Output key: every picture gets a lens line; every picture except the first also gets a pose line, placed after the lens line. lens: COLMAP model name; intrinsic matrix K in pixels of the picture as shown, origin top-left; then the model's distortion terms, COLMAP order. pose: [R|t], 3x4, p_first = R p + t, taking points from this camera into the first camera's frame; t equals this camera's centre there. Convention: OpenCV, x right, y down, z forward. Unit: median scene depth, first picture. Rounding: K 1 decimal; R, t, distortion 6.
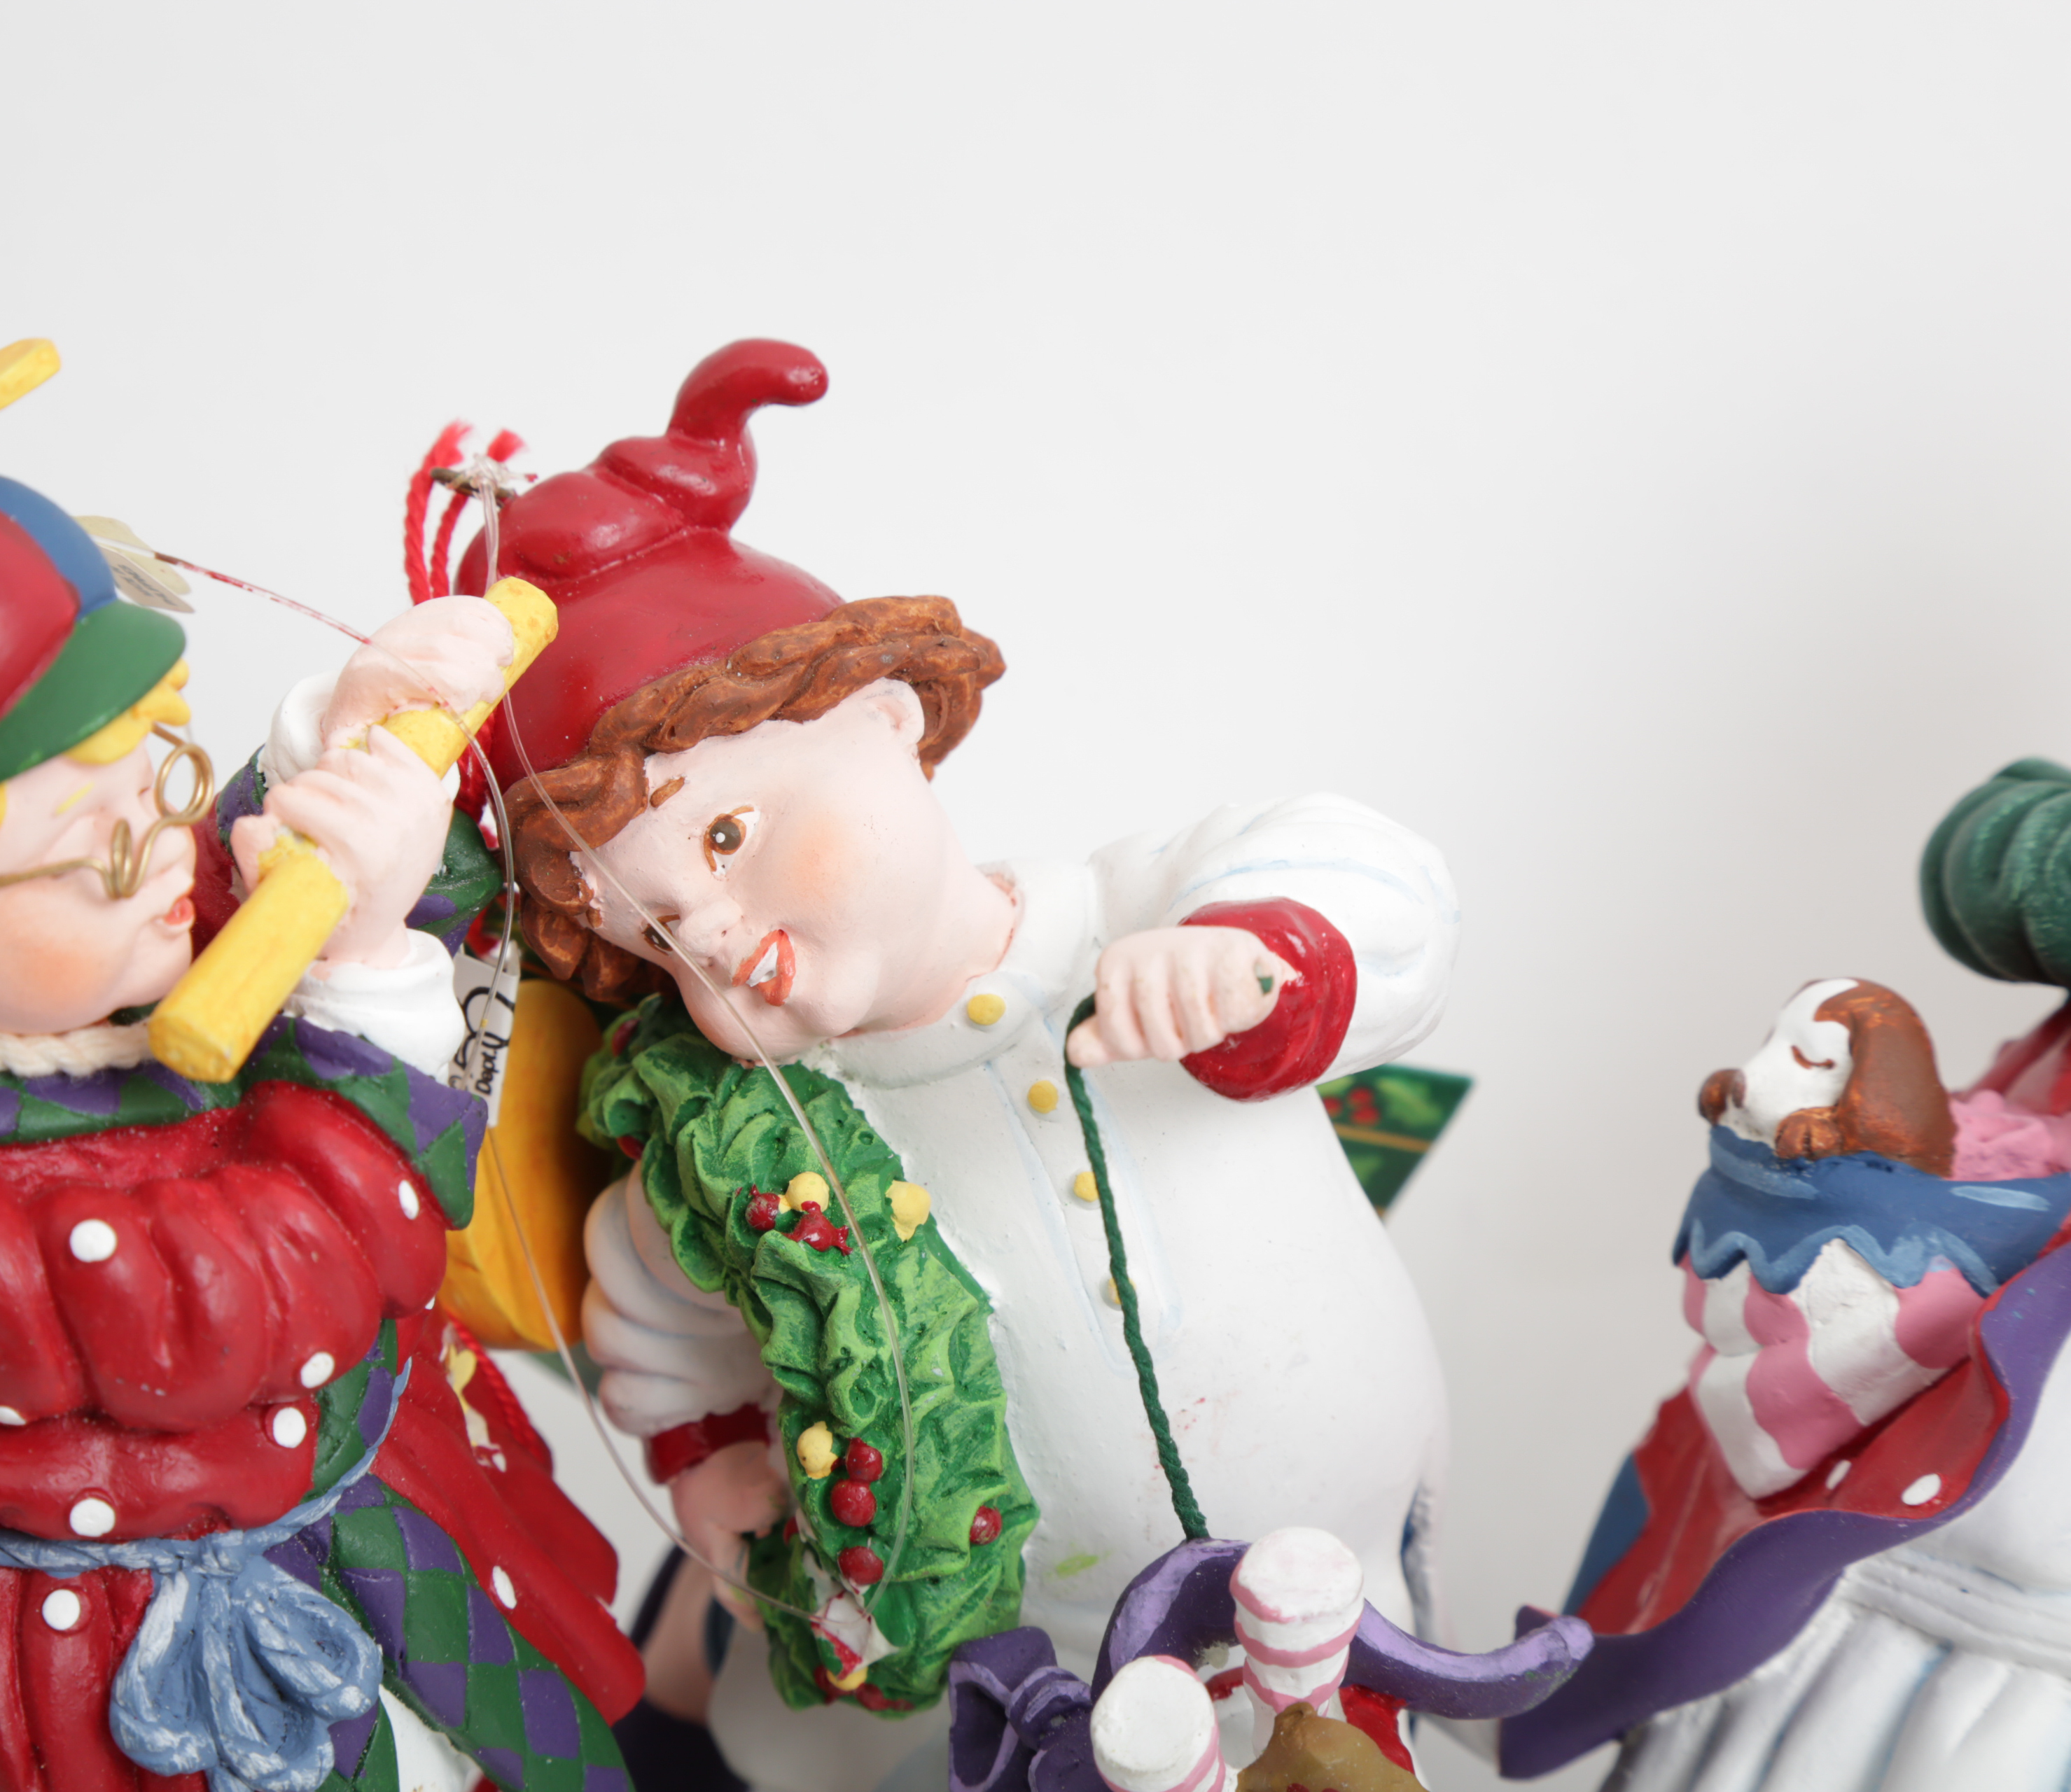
lens RADIAL K [[6366.6, 0, 703.2], [0, 6366.6, 895.9], [0, 0, 1]] dist [0.233979, -0.218586]
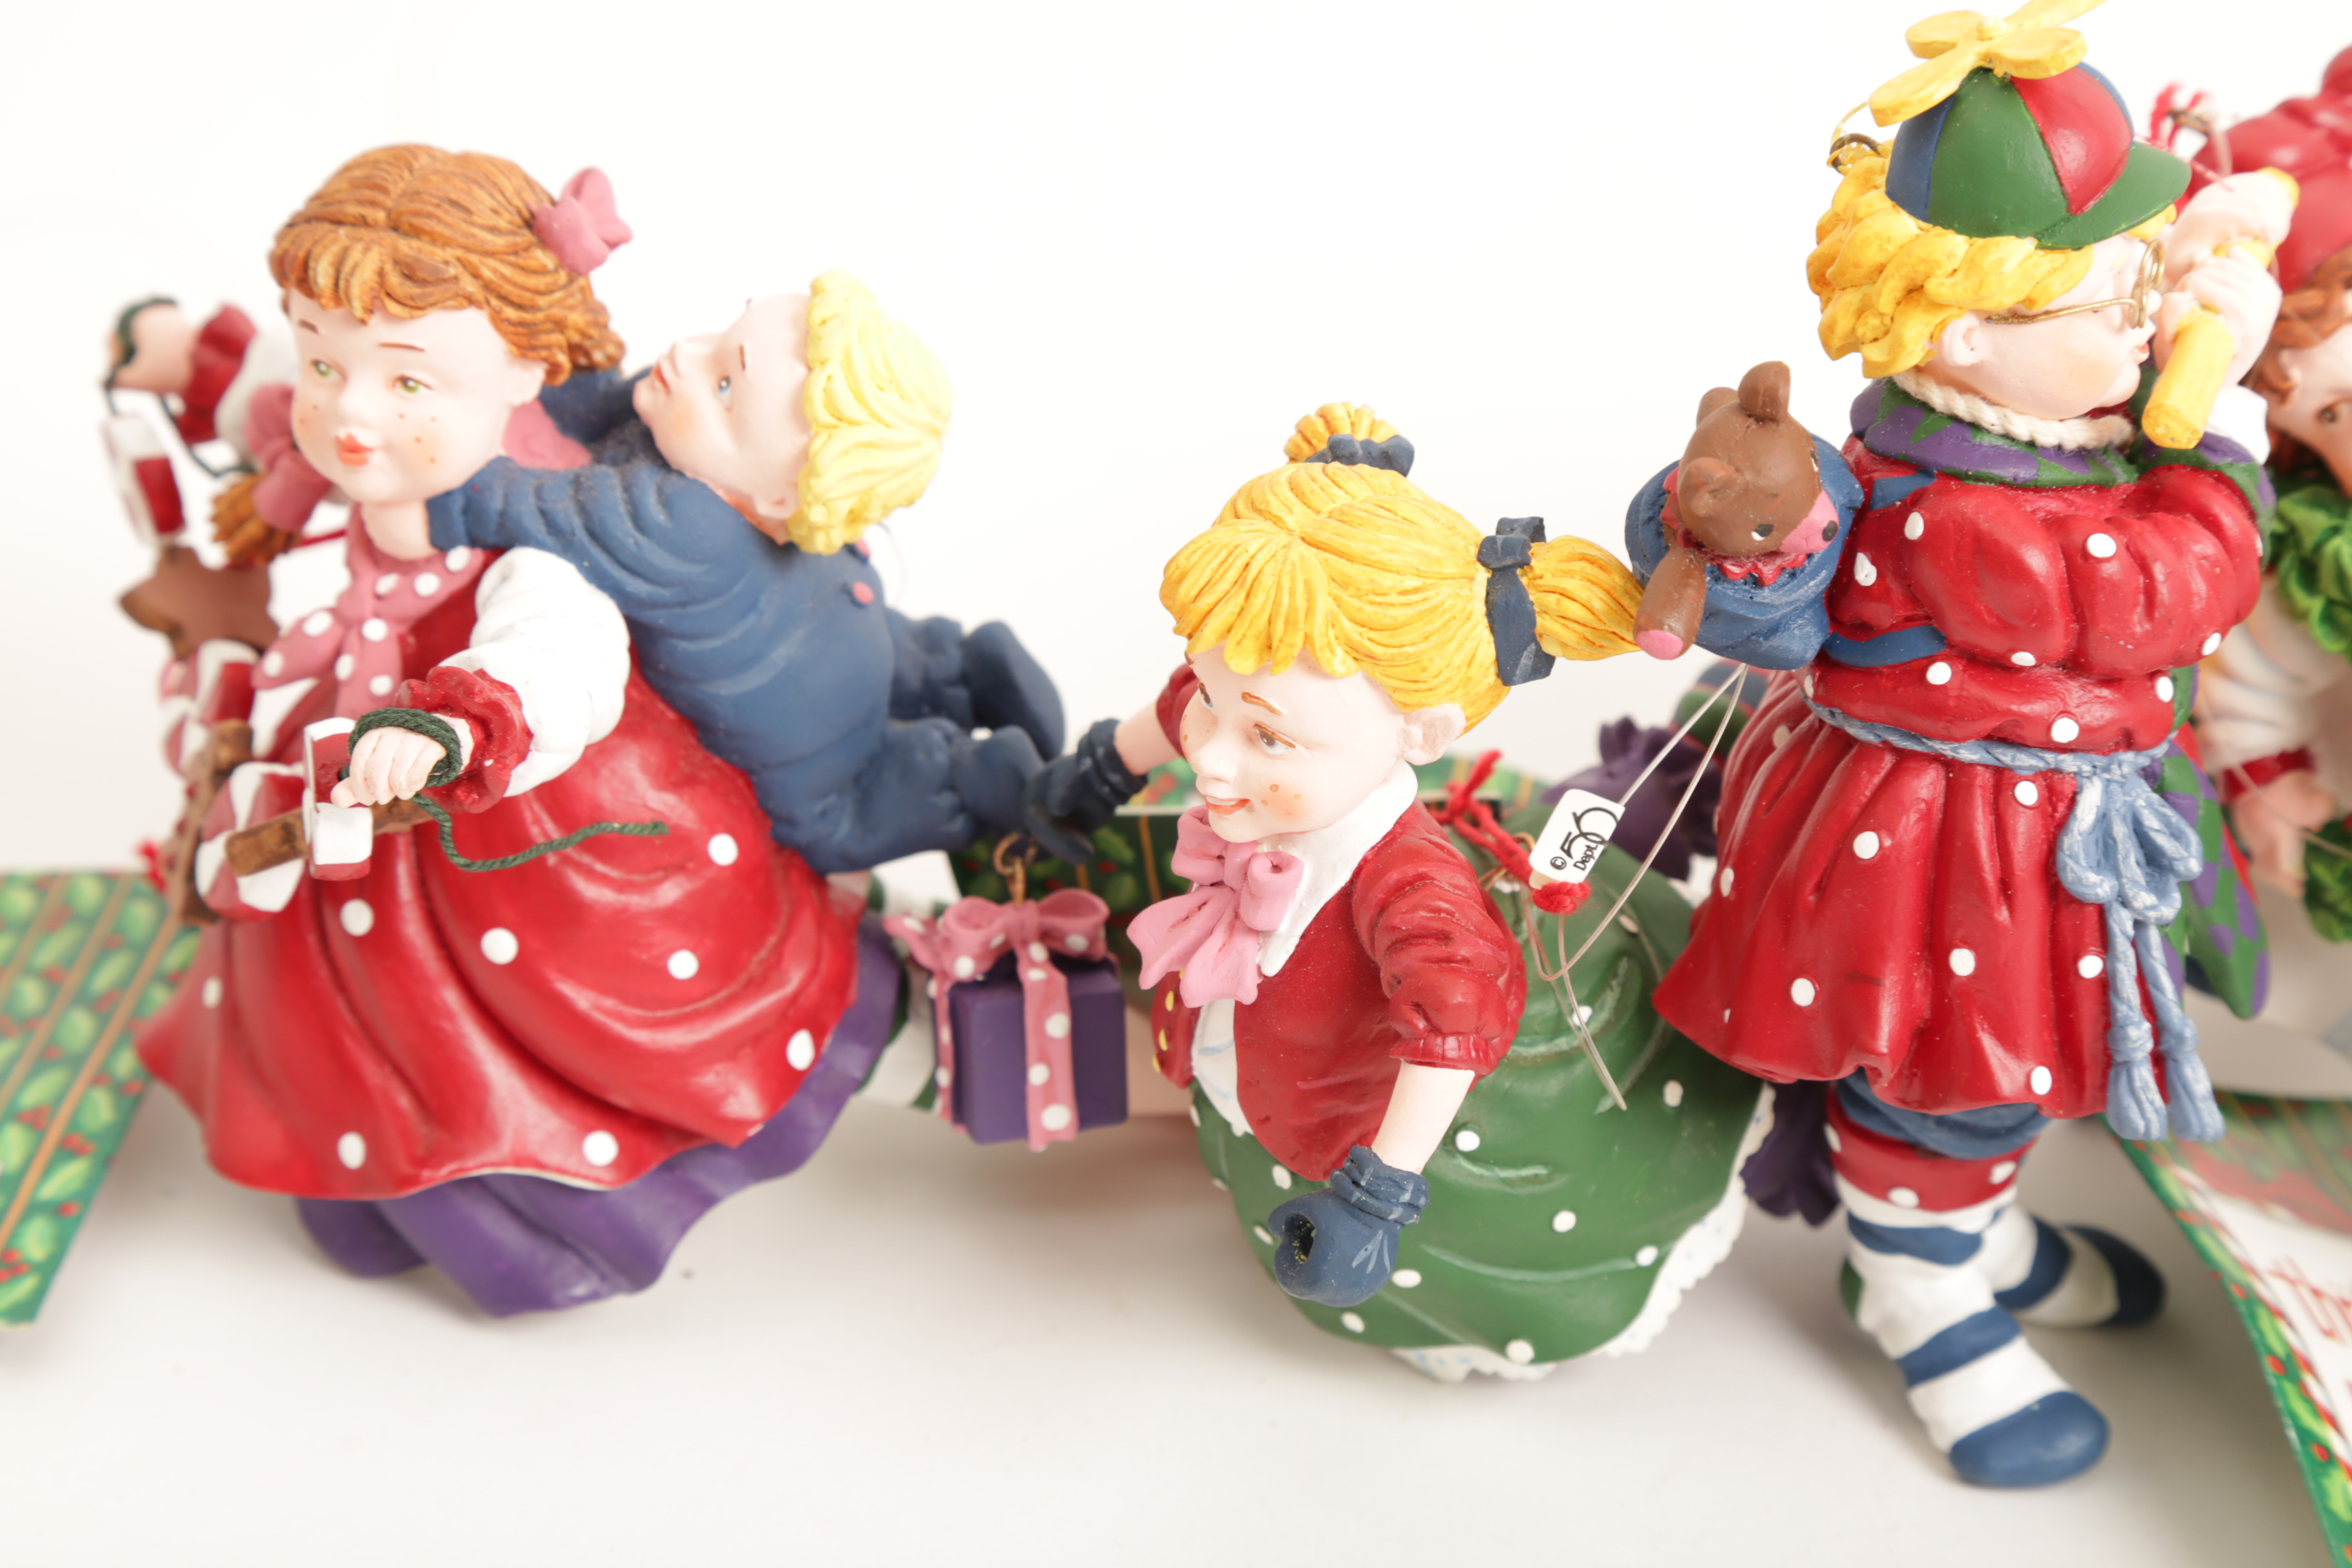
lens RADIAL K [[5854.1, 0, 1183.6], [0, 5854.1, 757.6], [0, 0, 1]] dist [0.316137, -0.076526]
pose [[0.988053, 0.058243, 0.142686, -0.482122], [-0.052133, 0.997571, -0.046197, 0.170494], [-0.145030, 0.038206, 0.988689, -0.370872]]
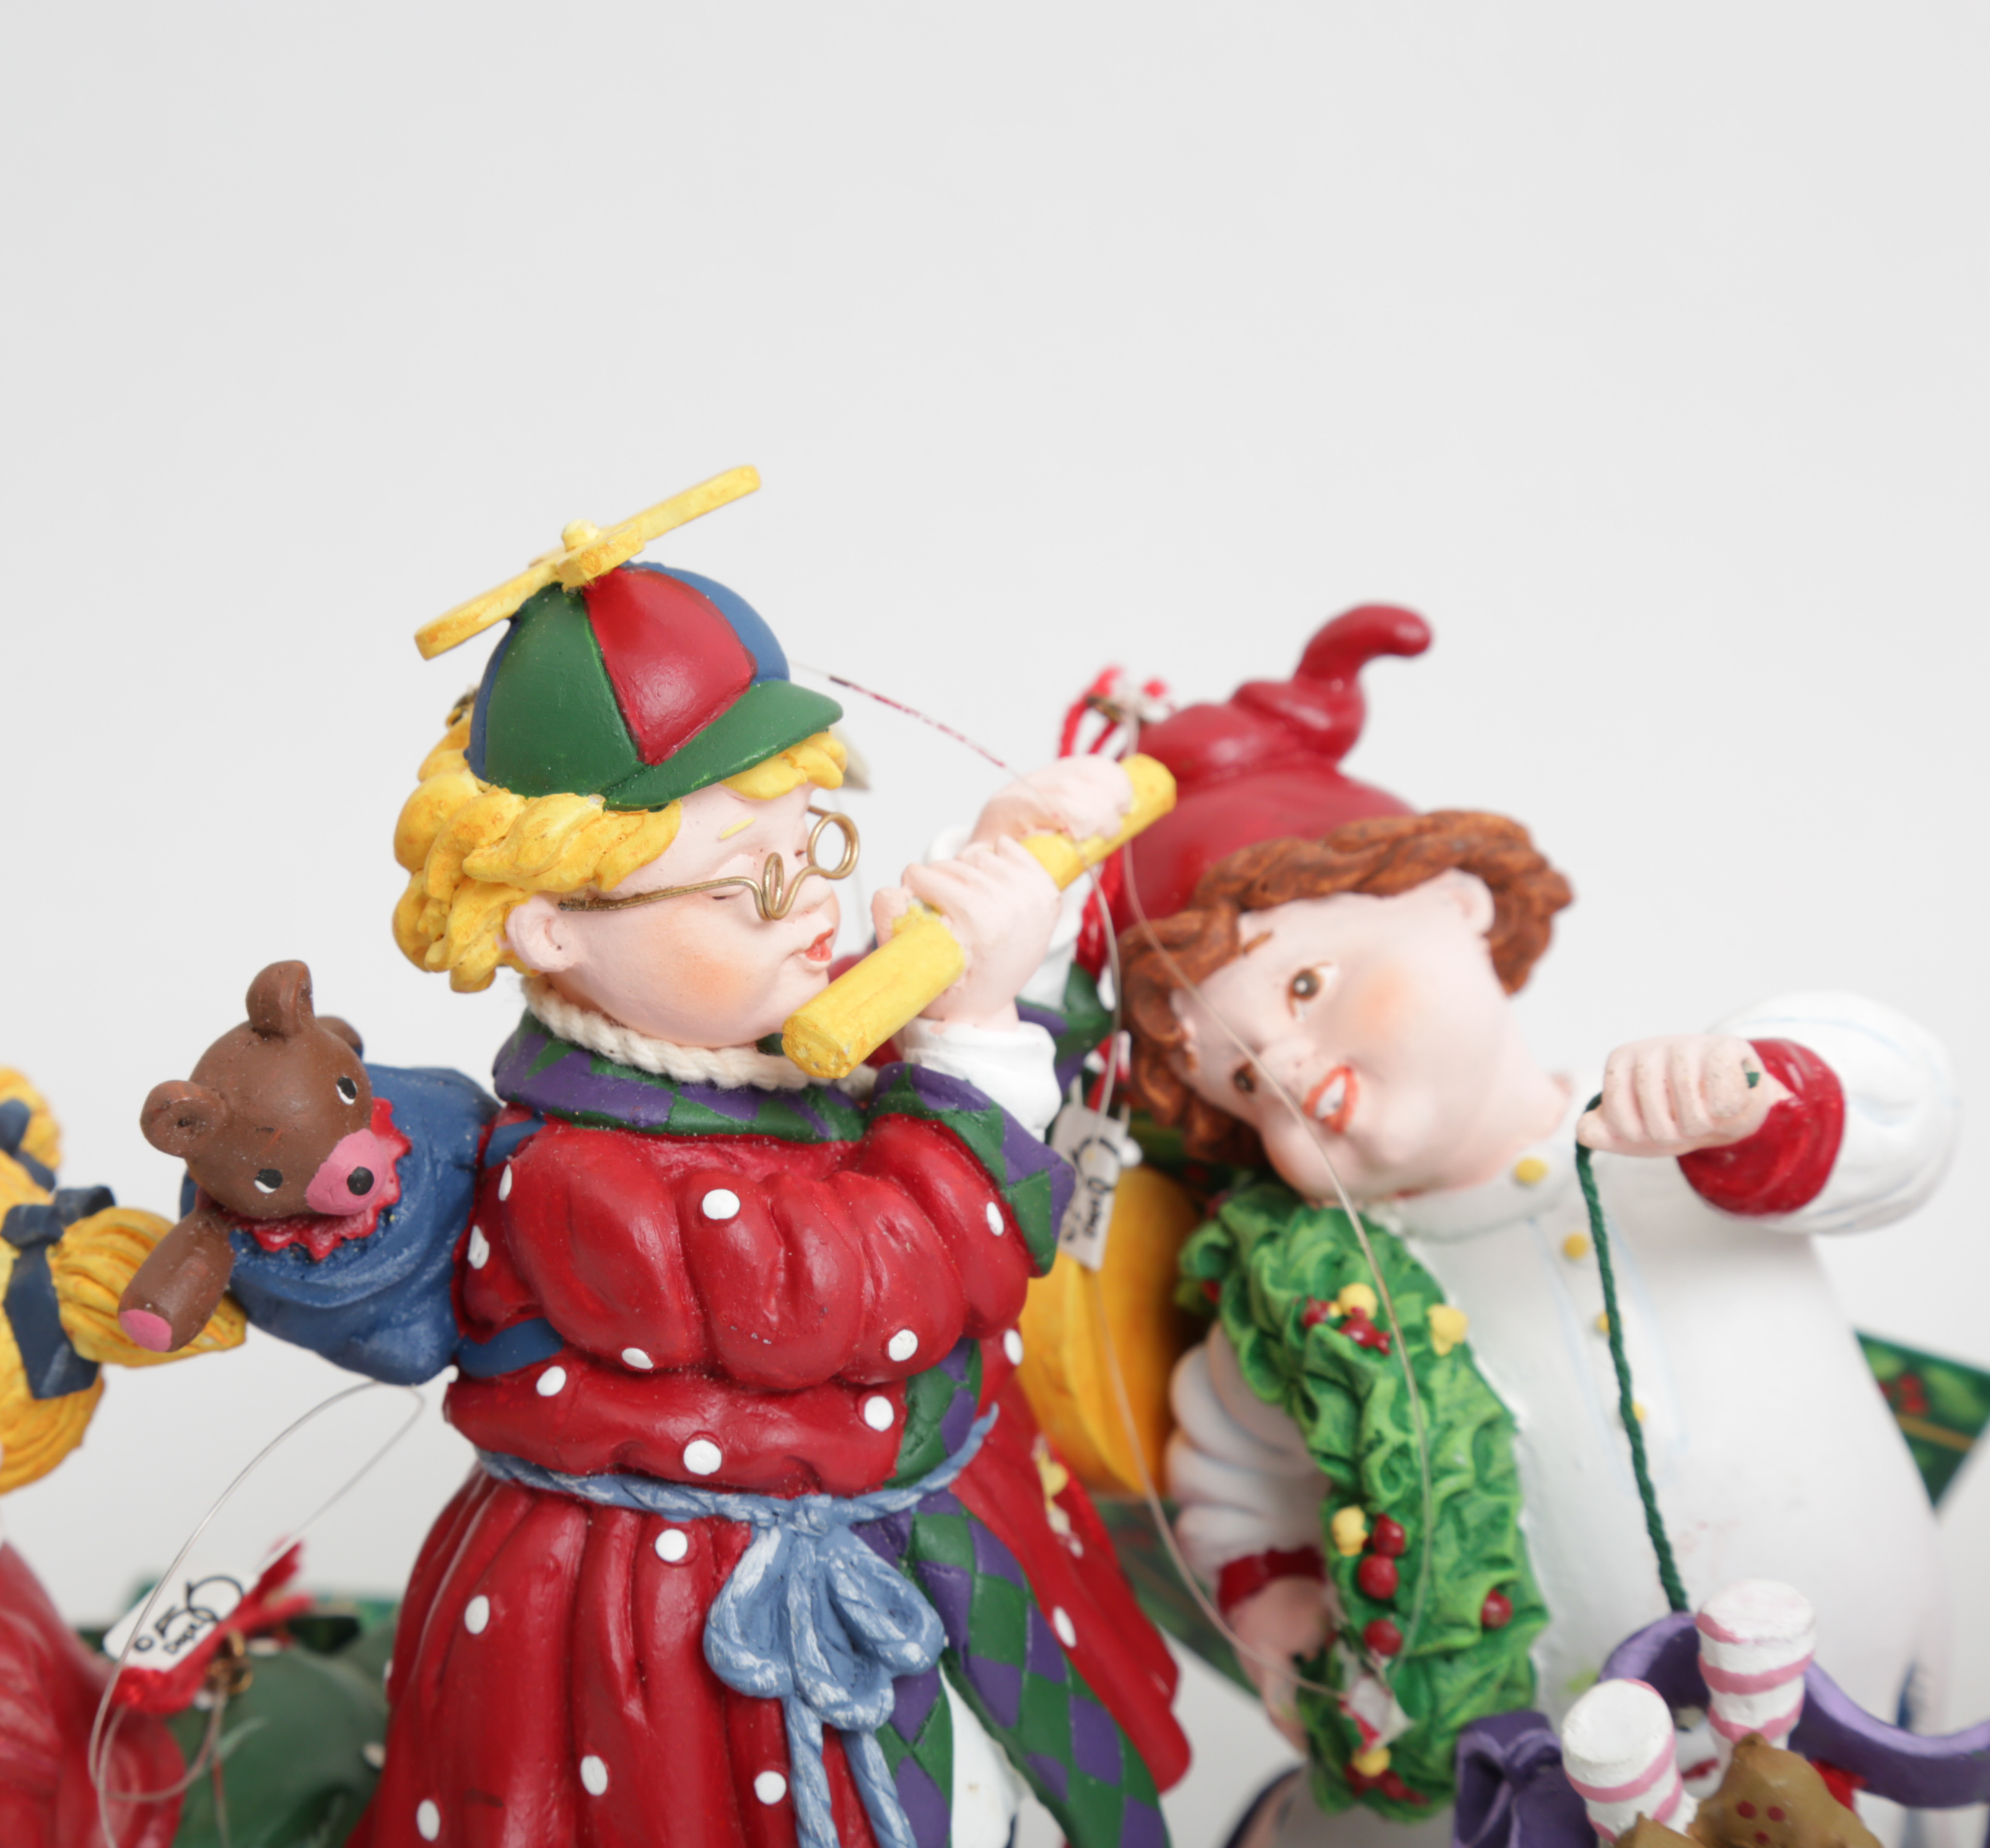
lens RADIAL K [[6679.7, 0, 626.6], [0, 6679.7, 921.7], [0, 0, 1]] dist [0.296410, -0.005062]
pose [[0.984762, 0.064233, -0.161611, 0.077506], [-0.095092, 0.976945, -0.191144, 0.222335], [0.145607, 0.203600, 0.968166, -0.196202]]
